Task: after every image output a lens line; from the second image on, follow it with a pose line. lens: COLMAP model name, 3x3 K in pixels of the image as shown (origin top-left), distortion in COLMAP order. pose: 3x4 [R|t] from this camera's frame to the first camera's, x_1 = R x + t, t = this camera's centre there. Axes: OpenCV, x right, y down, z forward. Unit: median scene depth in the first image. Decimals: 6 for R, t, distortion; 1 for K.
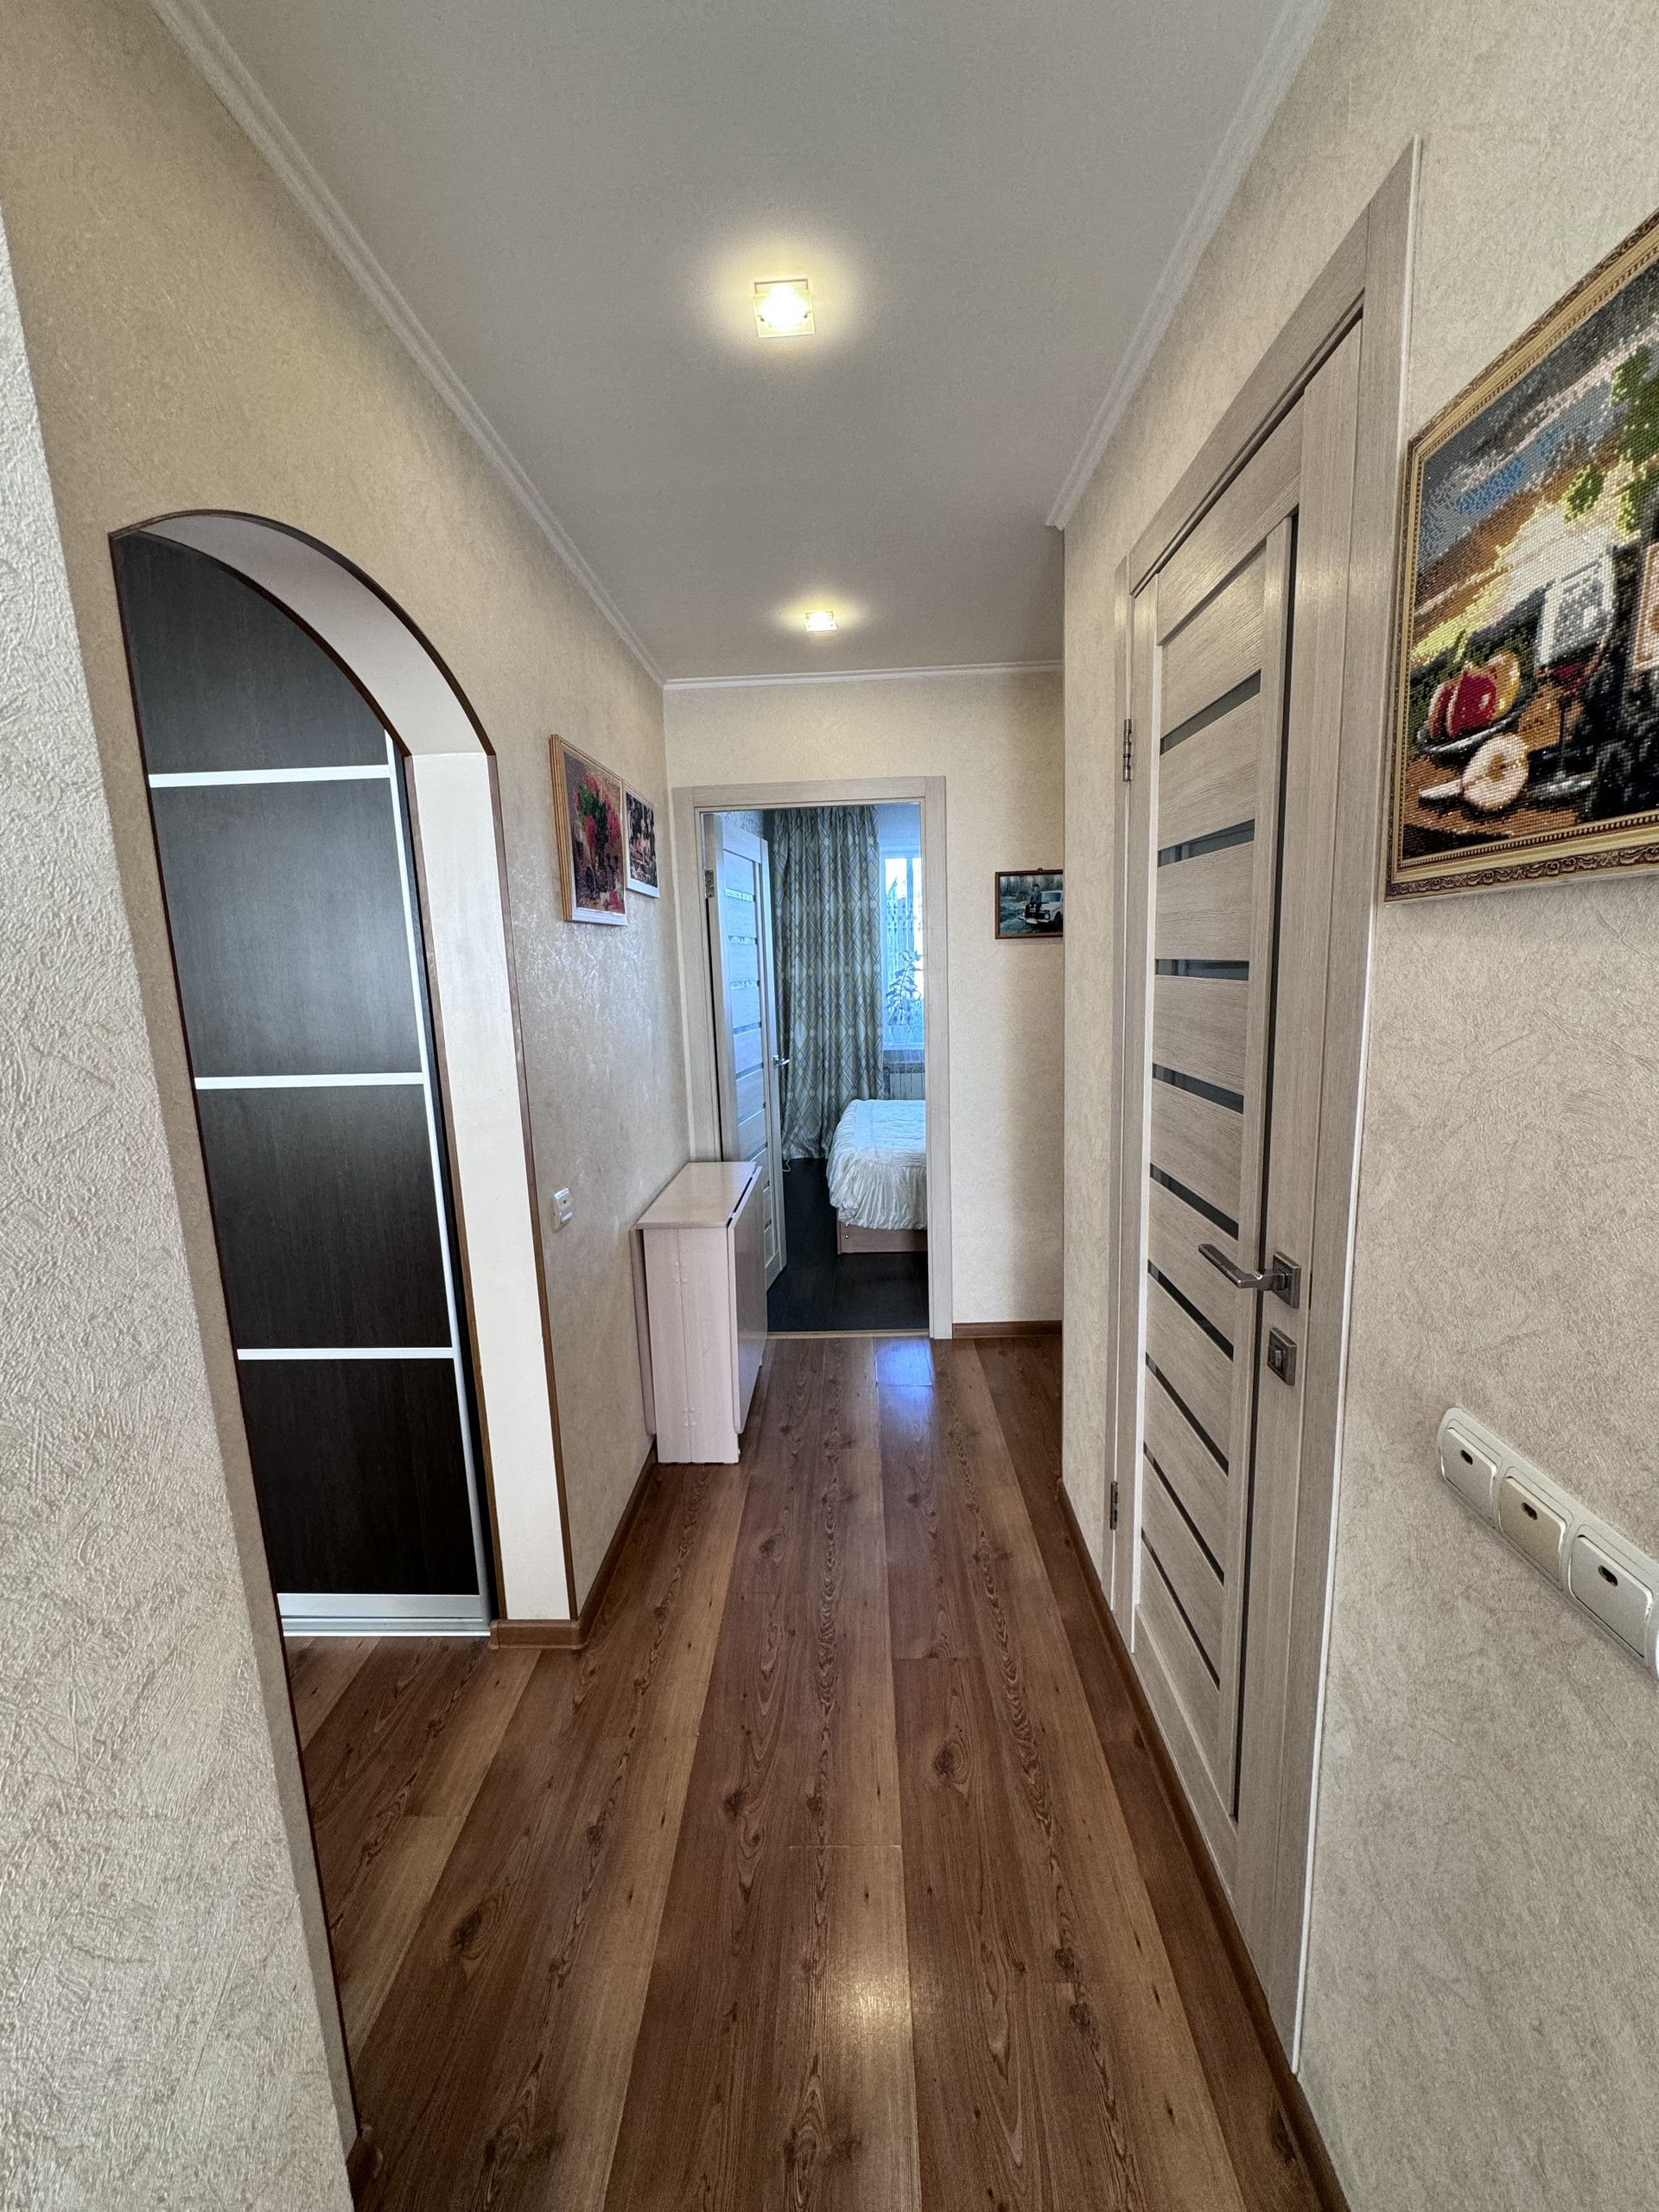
lens RADIAL K [[881.3, 0, 820.0], [0, 881.3, 1103.2], [0, 0, 1]] dist [-0.003333, 0.000898]
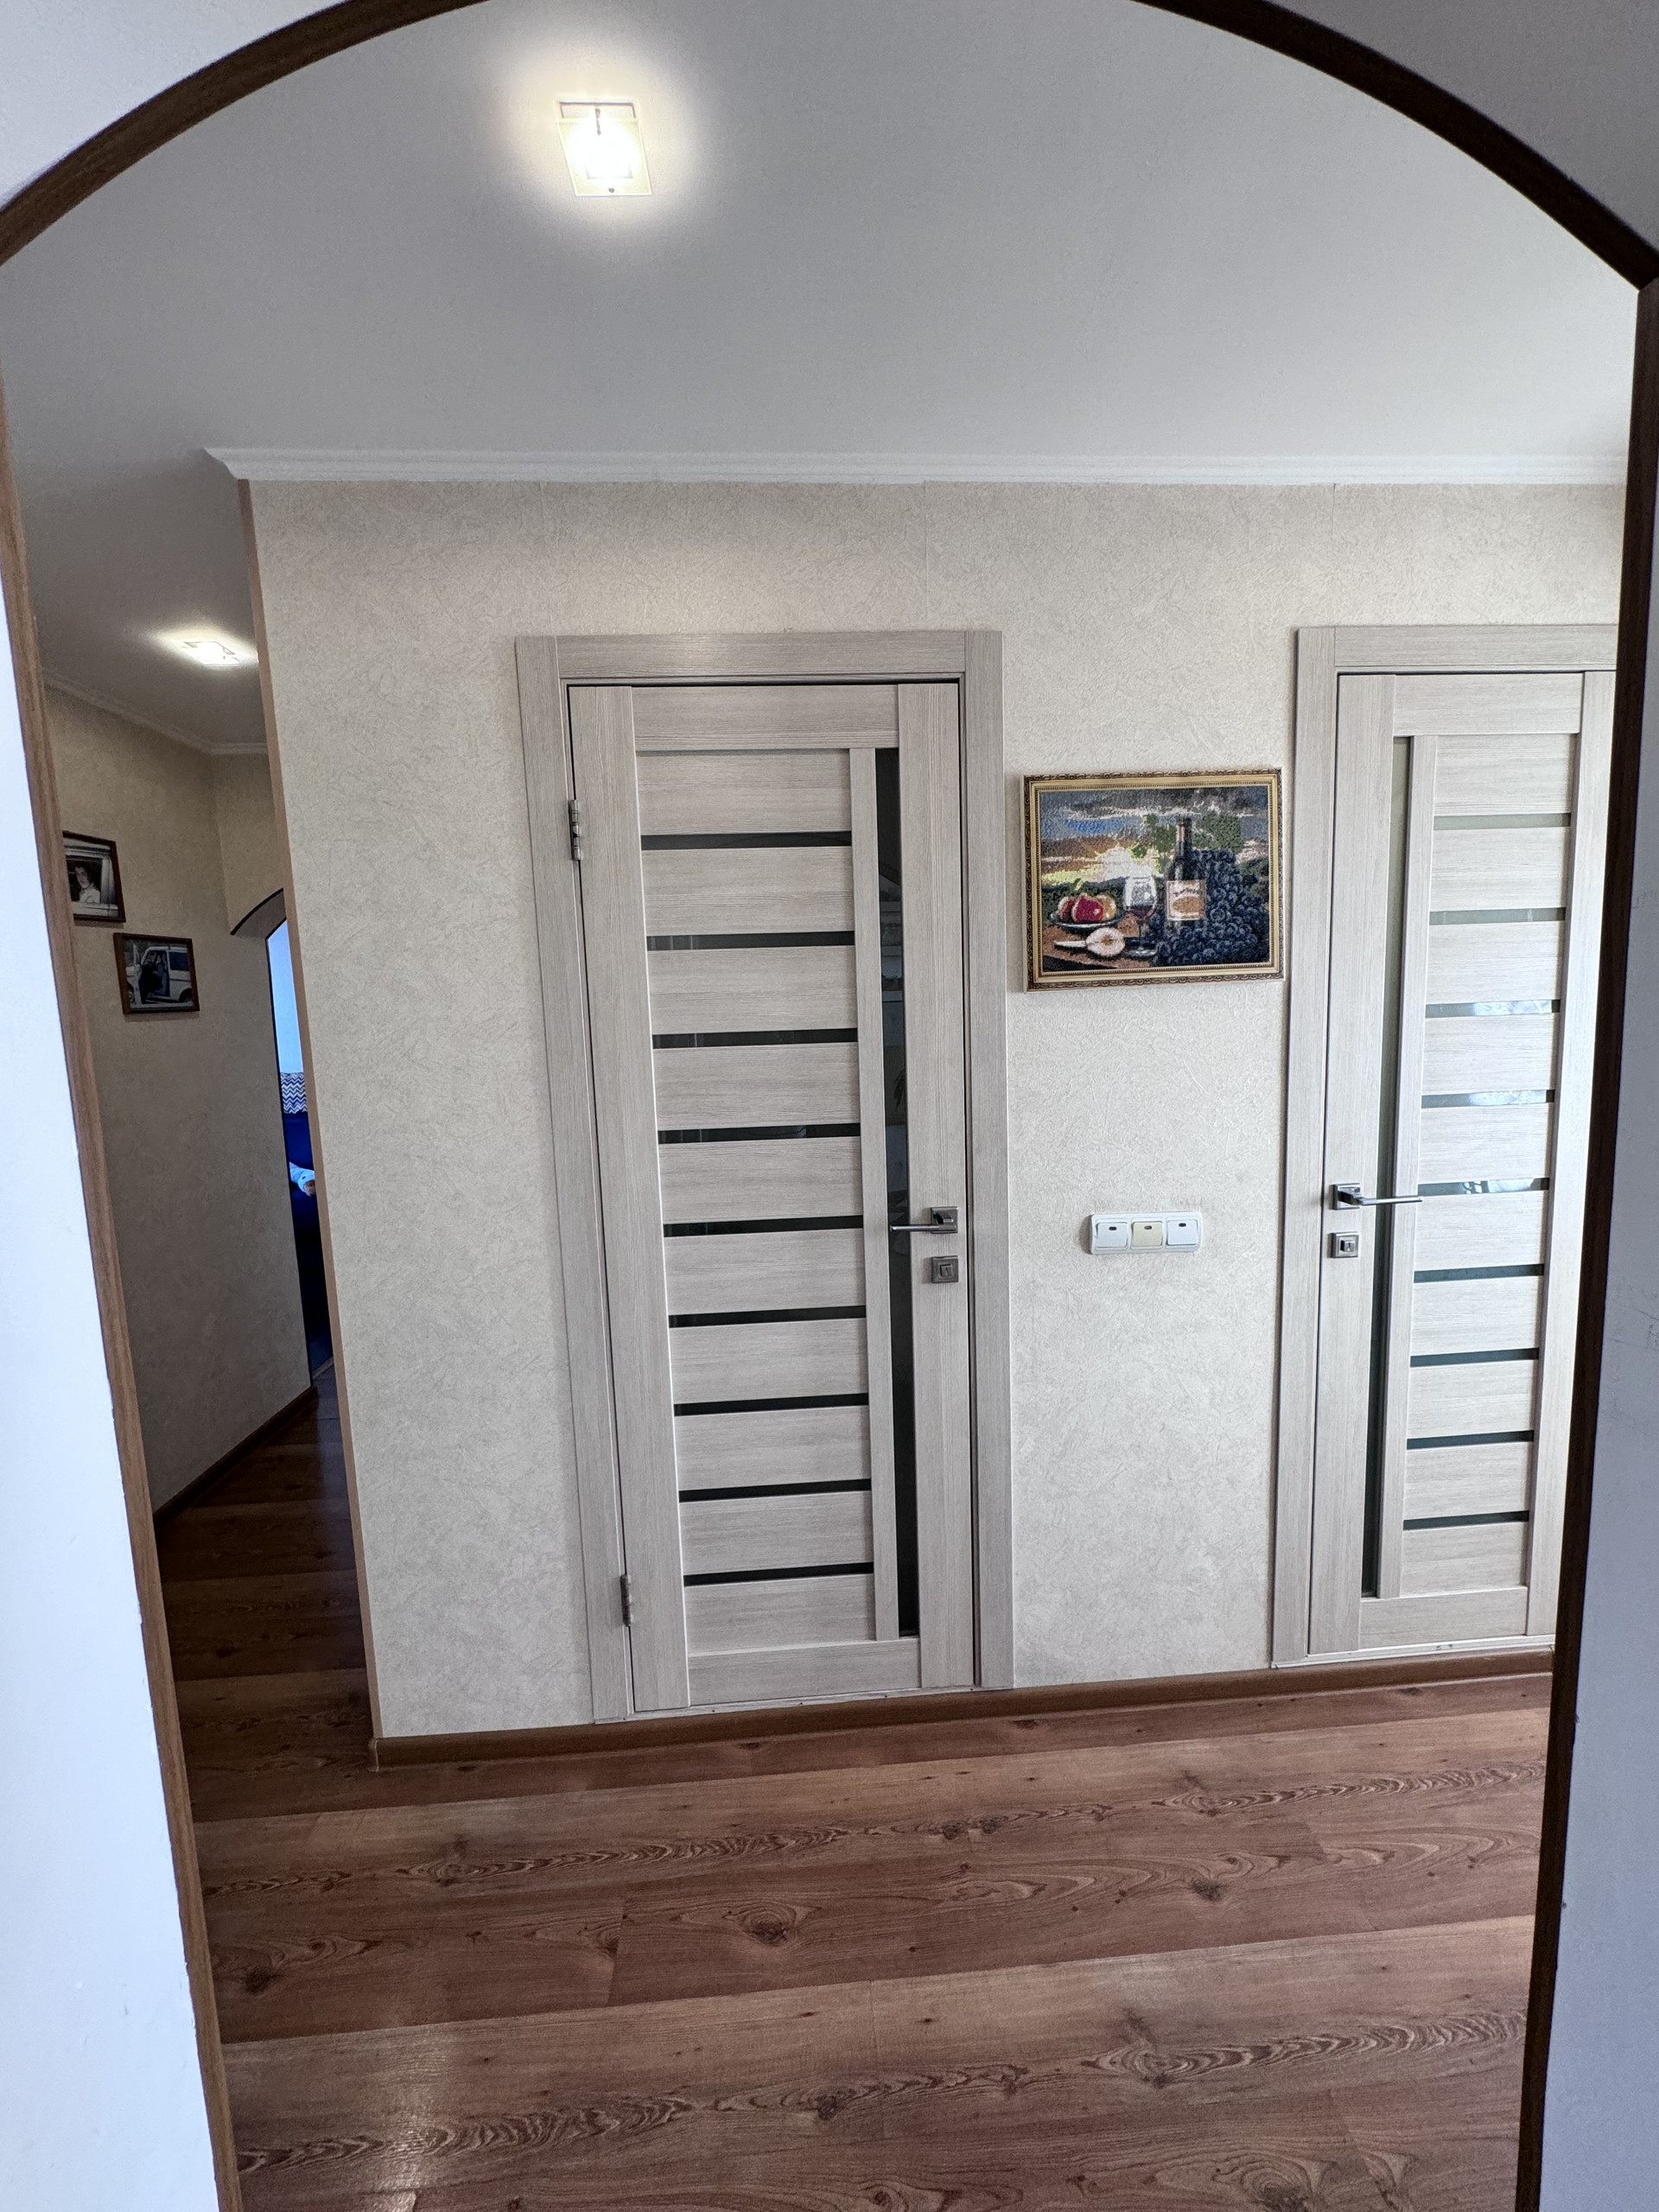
lens RADIAL K [[881.3, 0, 842.6], [0, 881.3, 1099.4], [0, 0, 1]] dist [-0.003333, 0.000898]
pose [[-0.094110, -0.074839, 0.992745, -1.467091], [0.201026, 0.975202, 0.092574, -0.286137], [-0.975055, 0.208280, -0.076732, 1.779581]]
